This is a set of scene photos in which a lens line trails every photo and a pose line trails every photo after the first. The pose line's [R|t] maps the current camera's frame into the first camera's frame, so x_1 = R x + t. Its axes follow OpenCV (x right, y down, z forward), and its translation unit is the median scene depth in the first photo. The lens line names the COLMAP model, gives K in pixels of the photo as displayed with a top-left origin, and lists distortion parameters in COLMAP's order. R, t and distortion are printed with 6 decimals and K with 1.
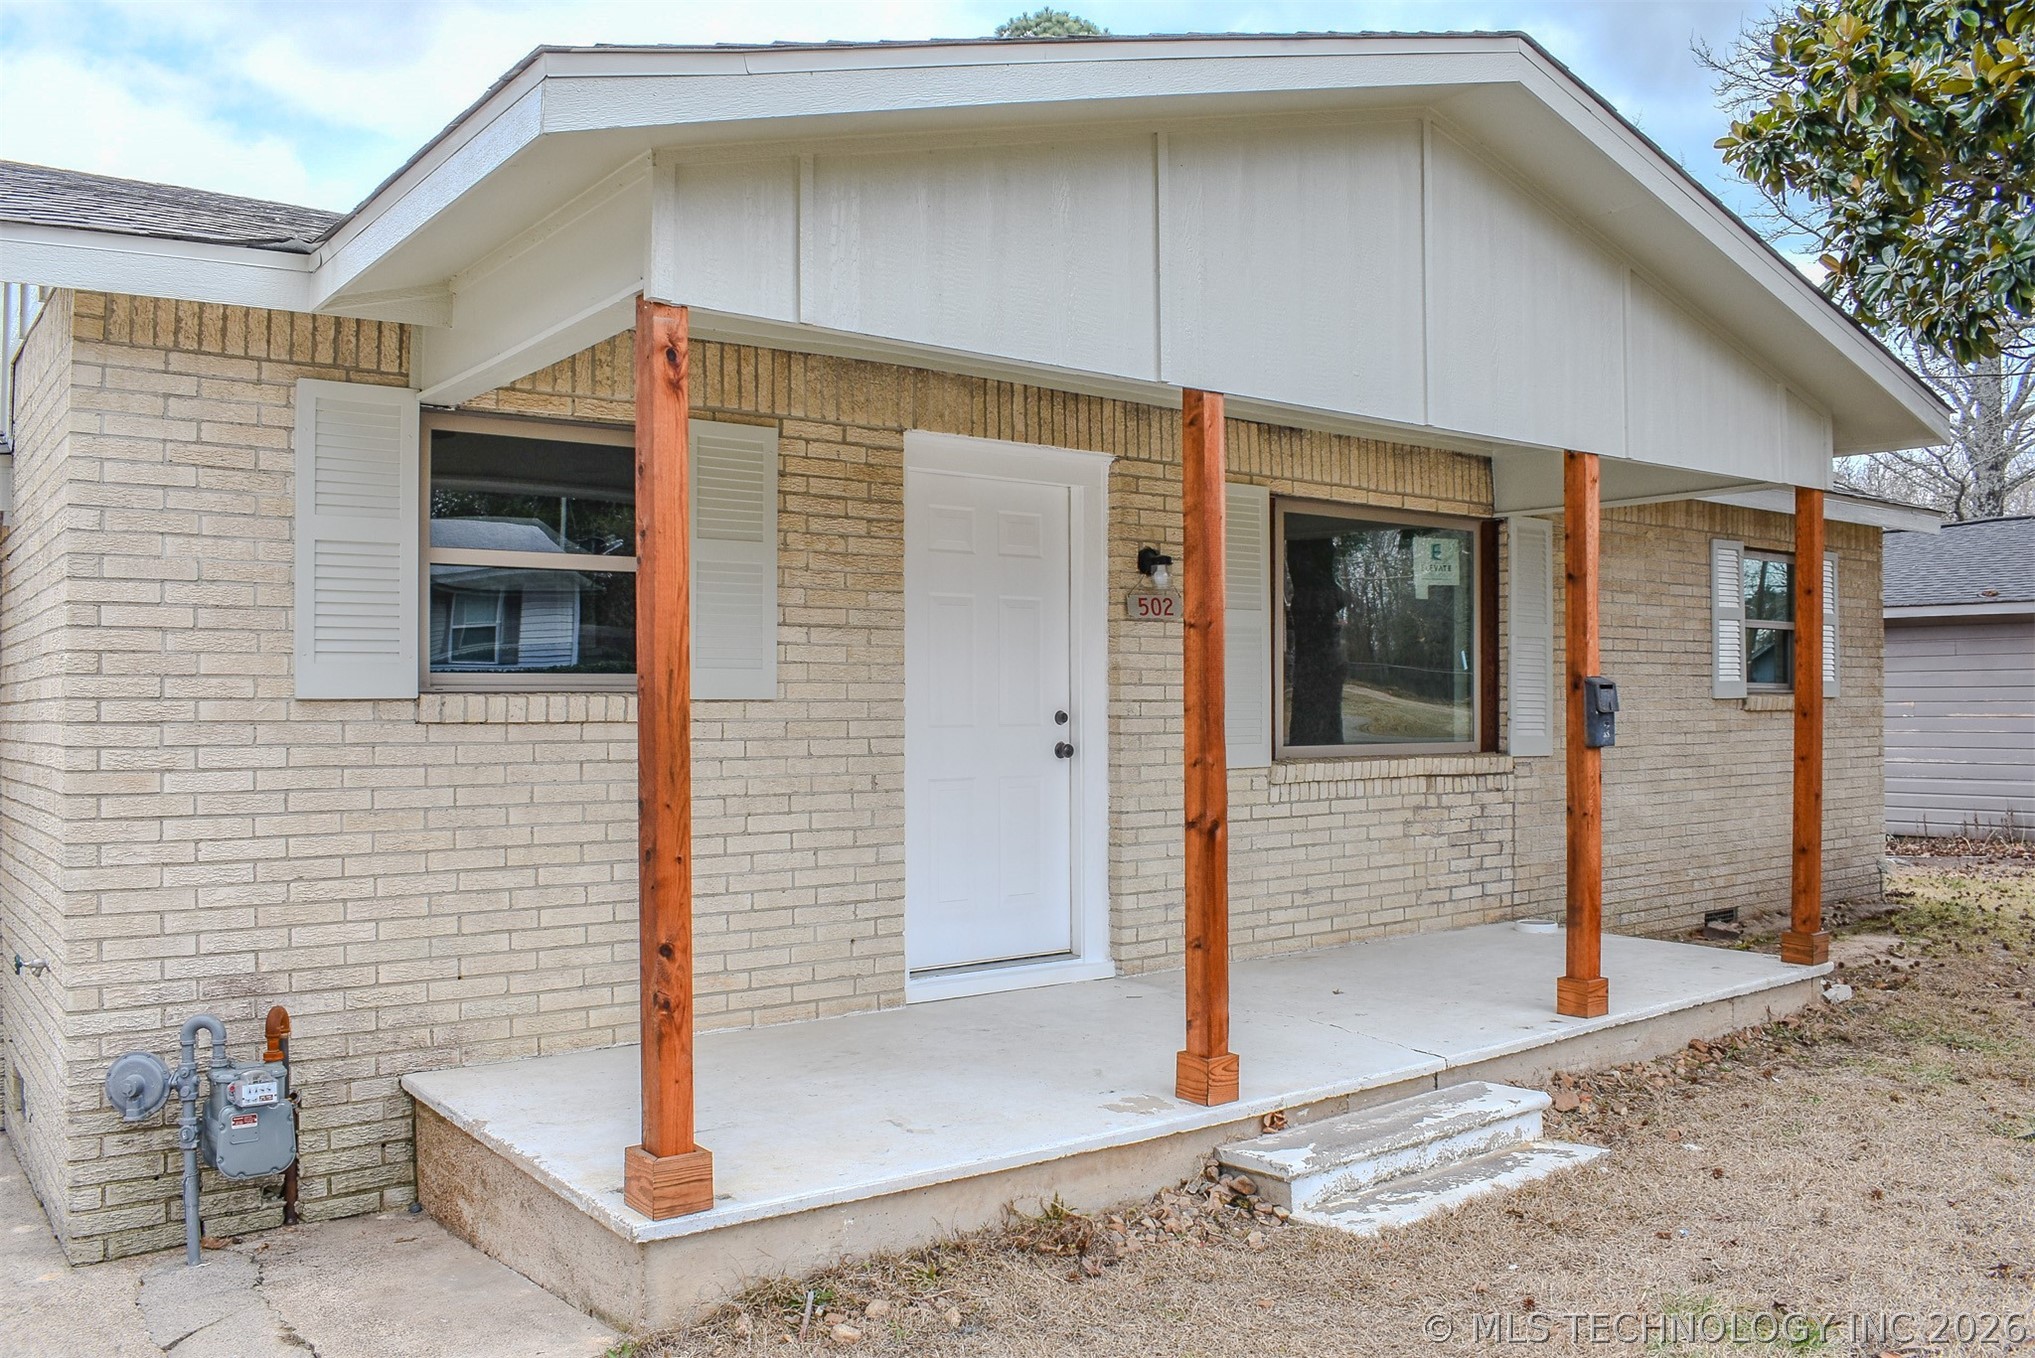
lens RADIAL K [[1601.2, 0, 1027.2], [0, 1601.2, 679.3], [0, 0, 1]] dist [-0.087221, 0.010205]
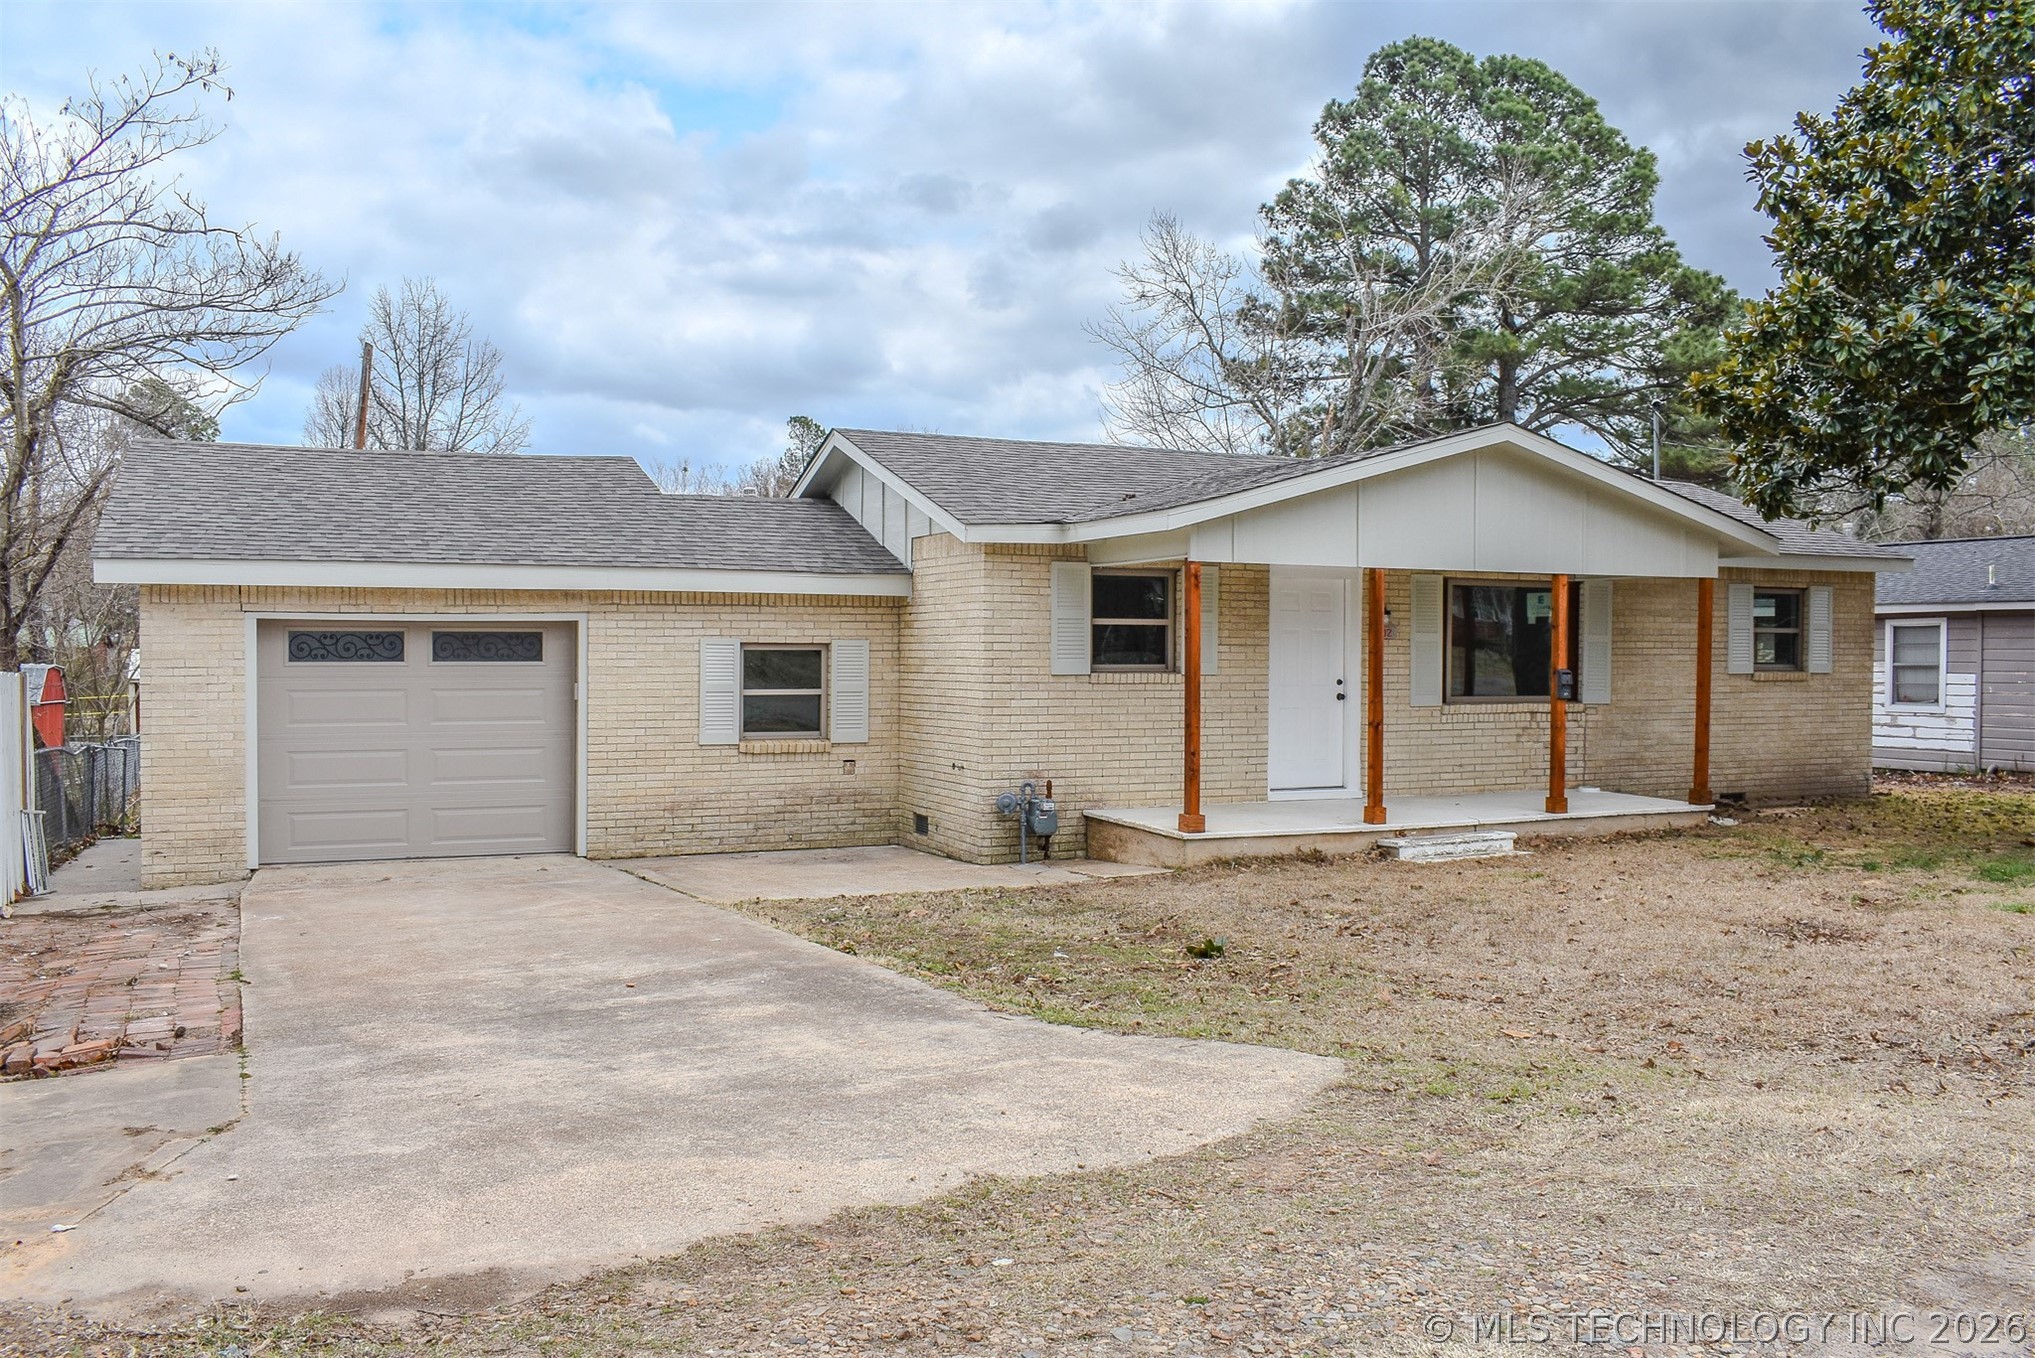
lens RADIAL K [[1601.2, 0, 1027.2], [0, 1601.2, 679.3], [0, 0, 1]] dist [-0.087221, 0.010205]
pose [[0.971345, 0.013017, -0.237316, 0.169337], [-0.004806, 0.999371, 0.035148, -0.075831], [0.237625, -0.033000, 0.970796, -1.713588]]
